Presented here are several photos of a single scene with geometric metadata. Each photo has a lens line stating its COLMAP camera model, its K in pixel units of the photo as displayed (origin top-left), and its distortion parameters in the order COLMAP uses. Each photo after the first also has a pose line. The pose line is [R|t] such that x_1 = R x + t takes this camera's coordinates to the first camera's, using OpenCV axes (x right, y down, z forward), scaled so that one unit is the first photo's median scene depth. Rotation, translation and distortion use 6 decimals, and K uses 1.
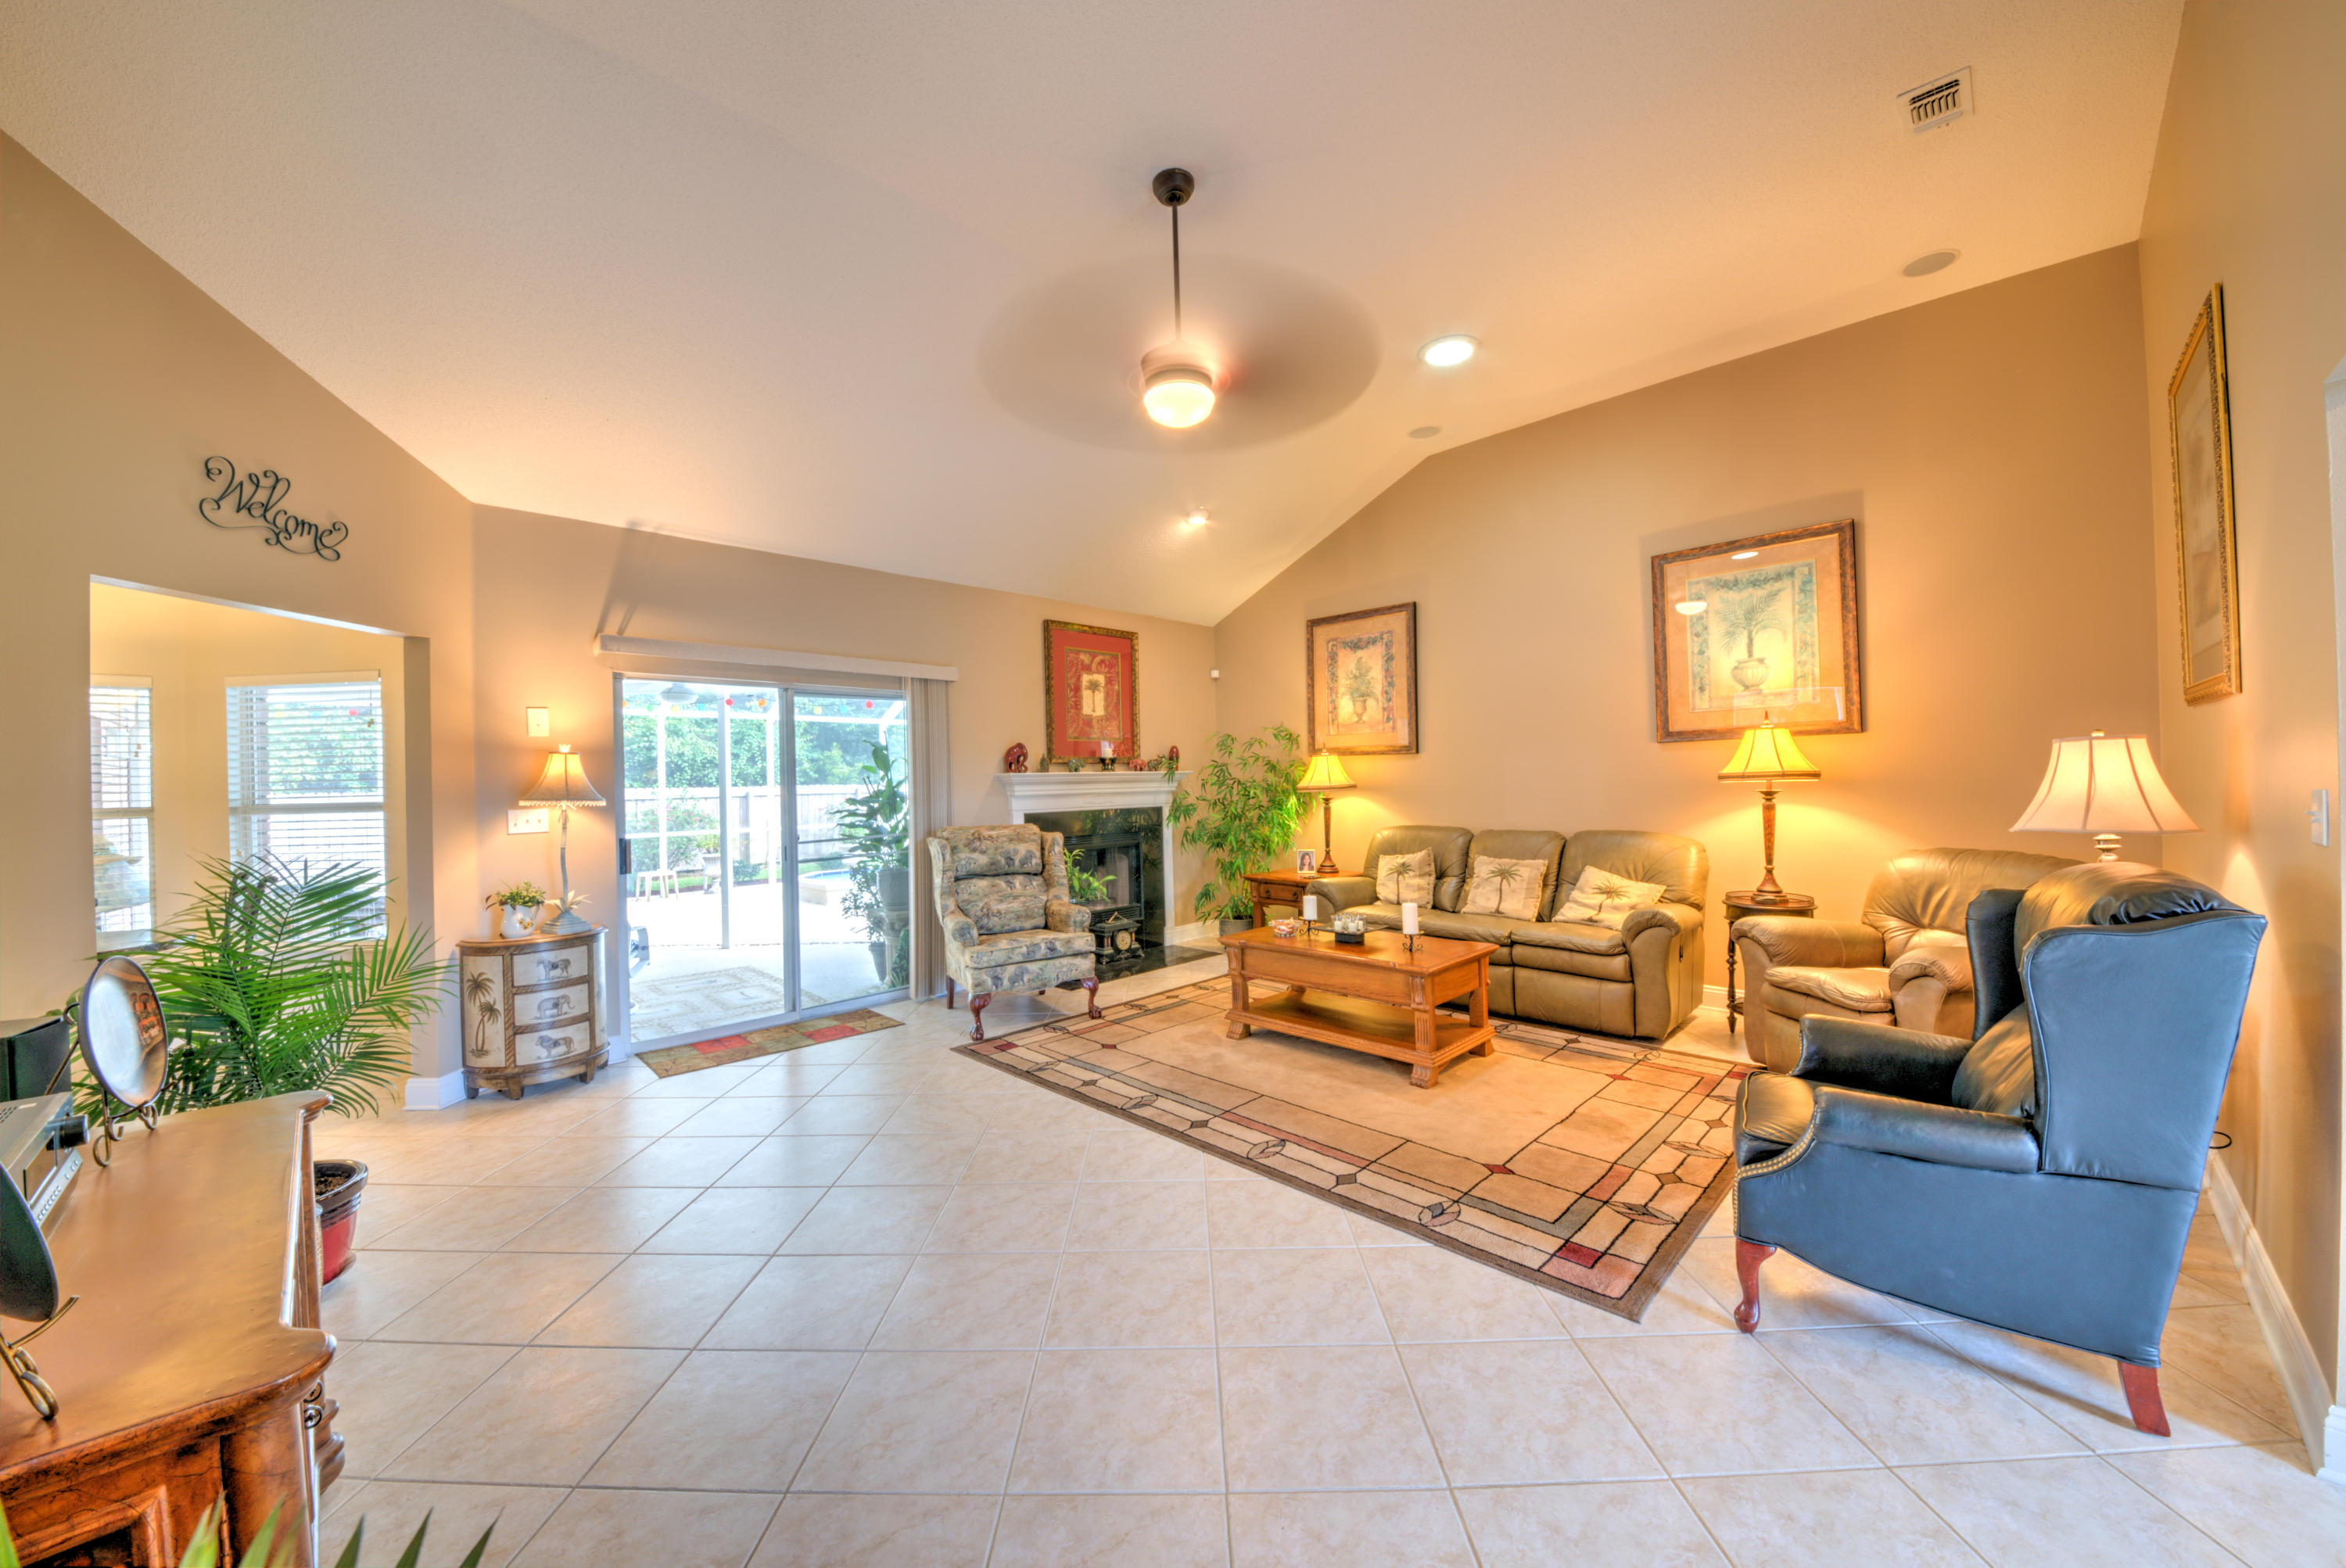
lens RADIAL K [[852.0, 0, 1158.3], [0, 852.0, 774.2], [0, 0, 1]] dist [0.024900, -0.000081]
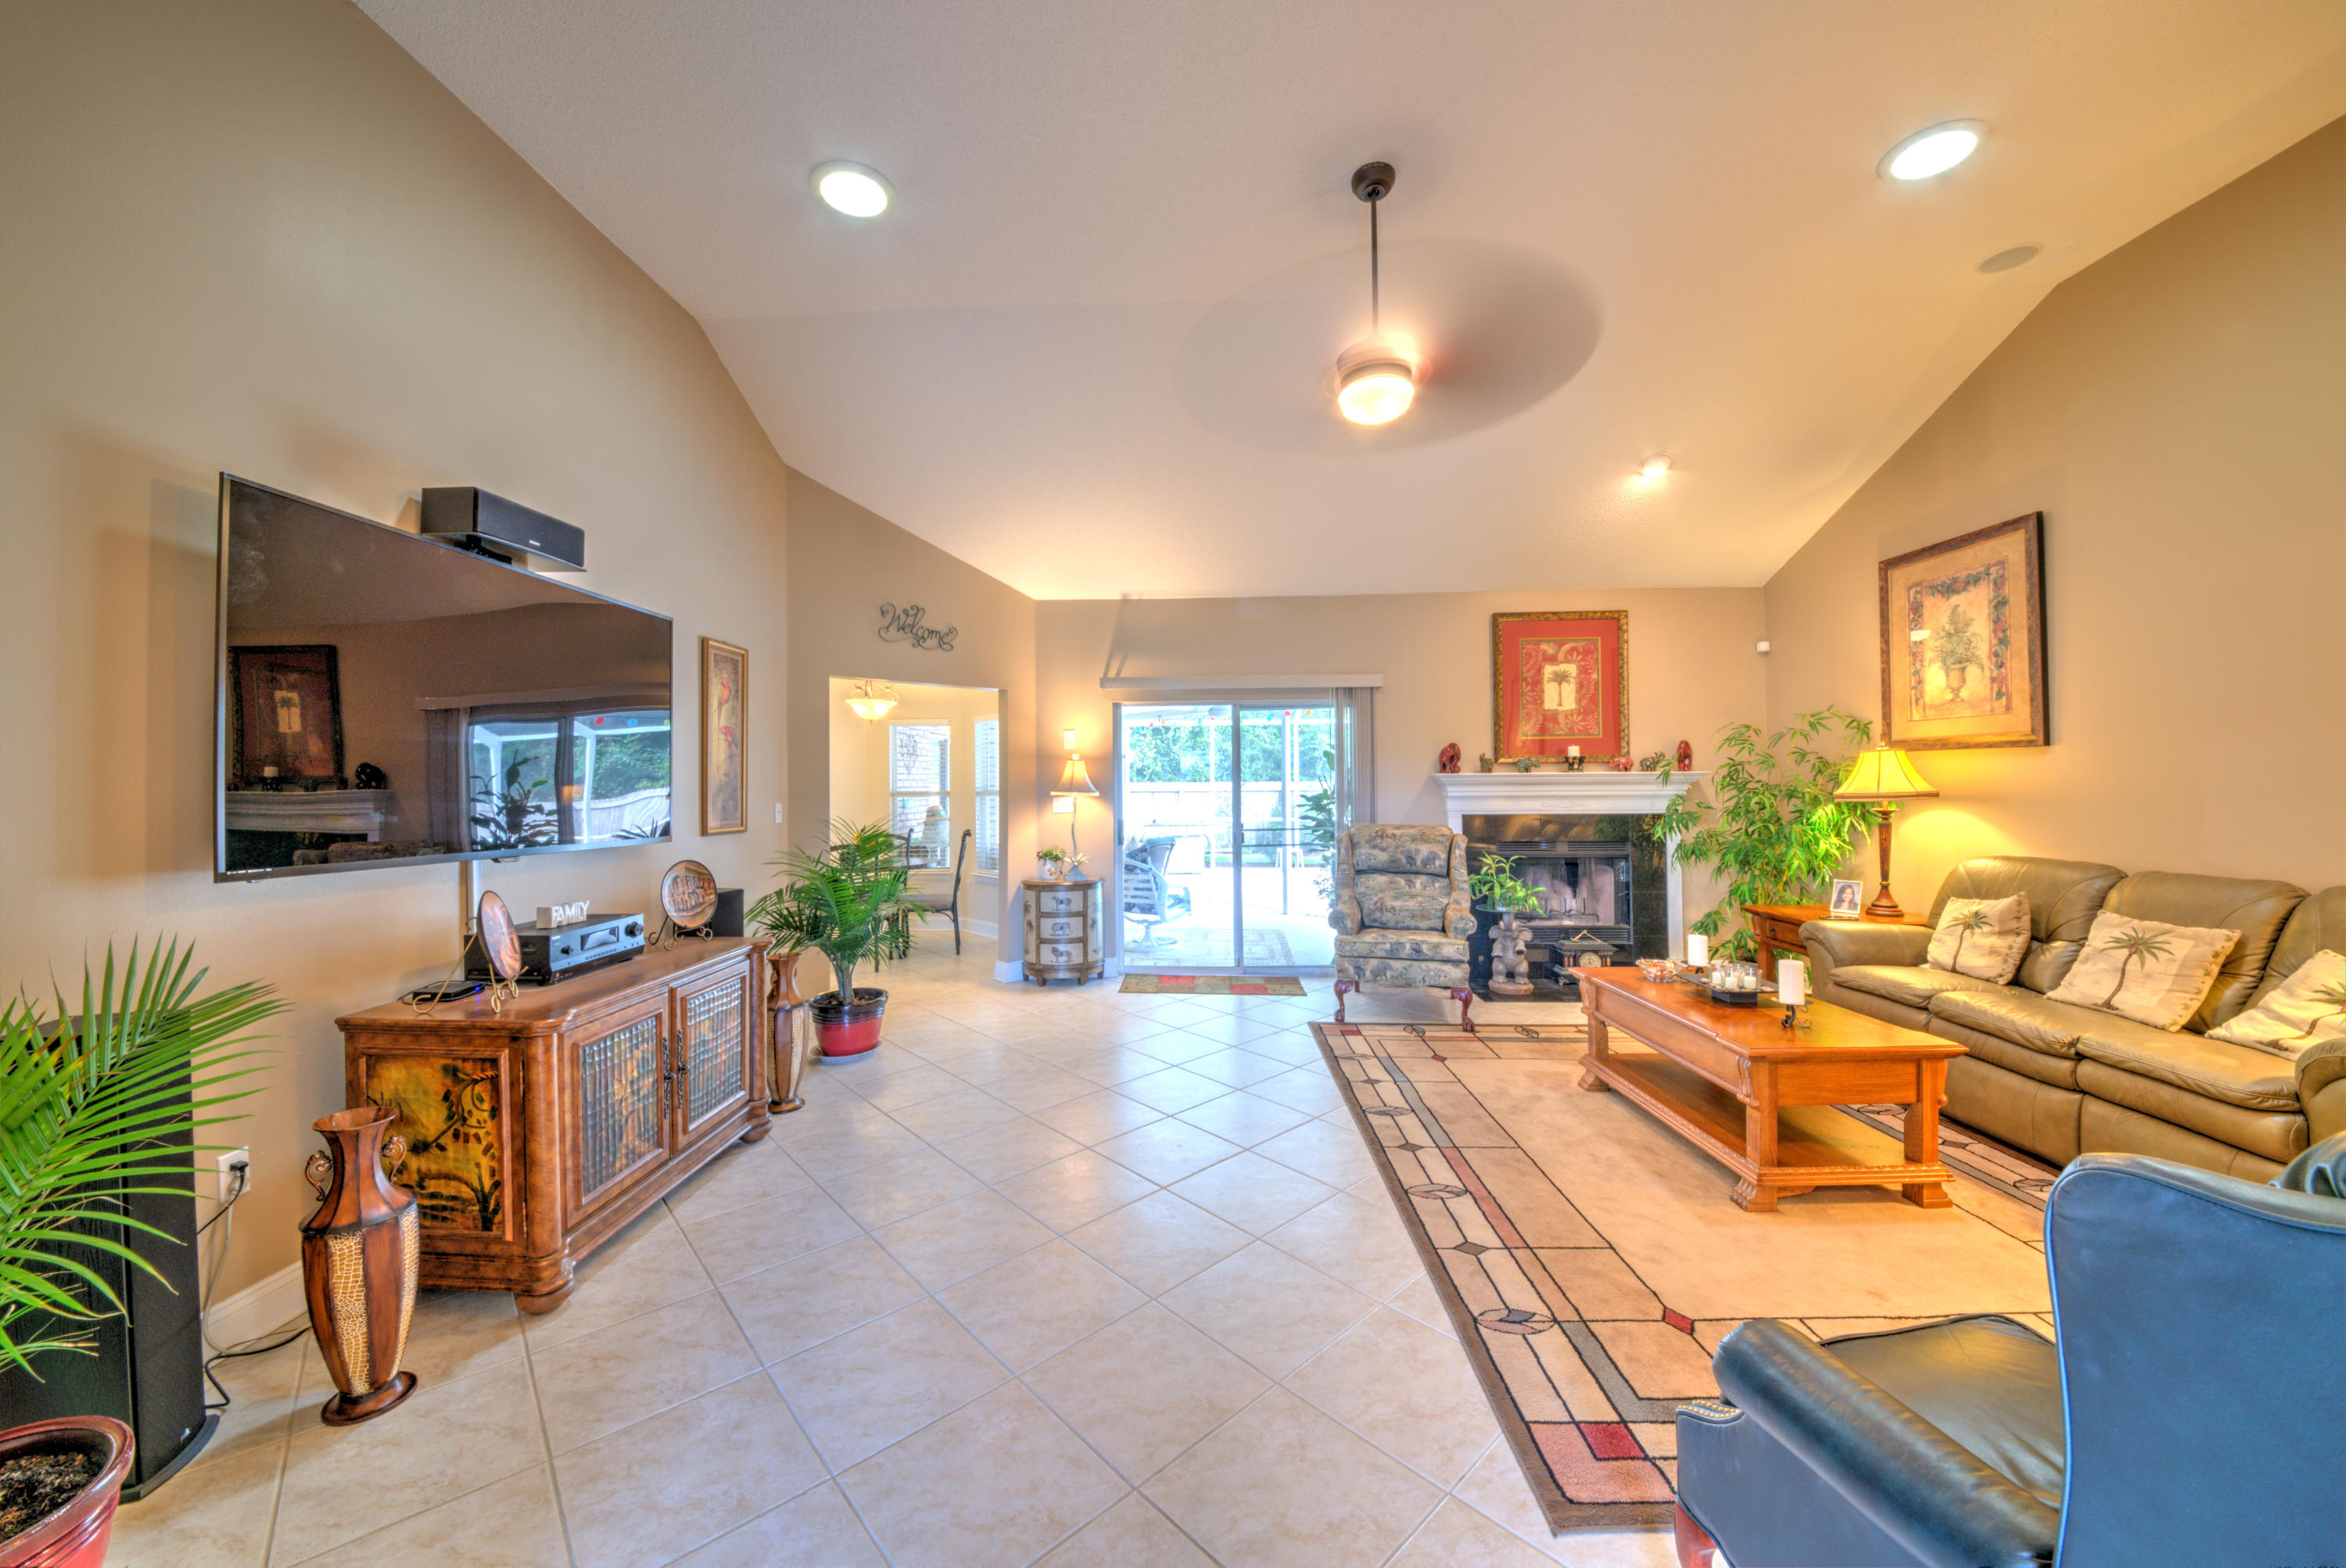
lens RADIAL K [[809.3, 0, 1147.8], [0, 809.3, 776.3], [0, 0, 1]] dist [0.023250, -0.022592]
pose [[0.689983, 0.007509, -0.723787, 0.317449], [-0.002487, 0.999965, 0.008003, -0.005278], [0.723822, -0.003722, 0.689977, 0.108041]]
